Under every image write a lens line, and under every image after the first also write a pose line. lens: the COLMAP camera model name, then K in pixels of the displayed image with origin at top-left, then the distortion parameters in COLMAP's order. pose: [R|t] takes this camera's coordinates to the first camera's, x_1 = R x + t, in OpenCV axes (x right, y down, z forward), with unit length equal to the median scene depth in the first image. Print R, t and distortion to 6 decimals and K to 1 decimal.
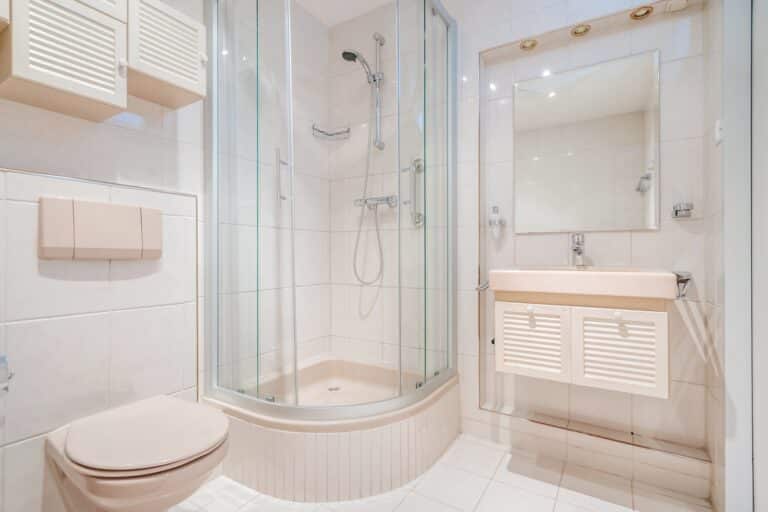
lens RADIAL K [[367.5, 0, 395.3], [0, 367.5, 252.4], [0, 0, 1]] dist [0.000635, 0.000037]
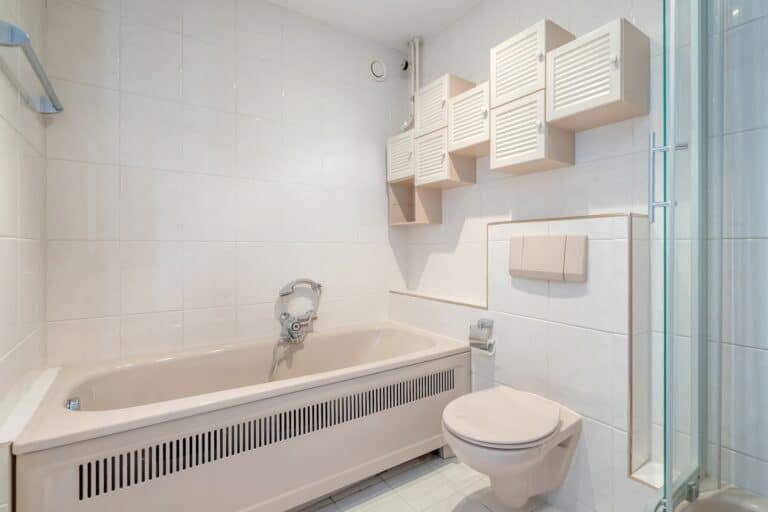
lens RADIAL K [[367.5, 0, 395.3], [0, 367.5, 252.4], [0, 0, 1]] dist [0.000635, 0.000037]
pose [[-0.392283, 0.003683, -0.919837, 0.586382], [0.000963, 0.999993, 0.003593, -0.080833], [0.919844, 0.000523, -0.392283, 1.016929]]
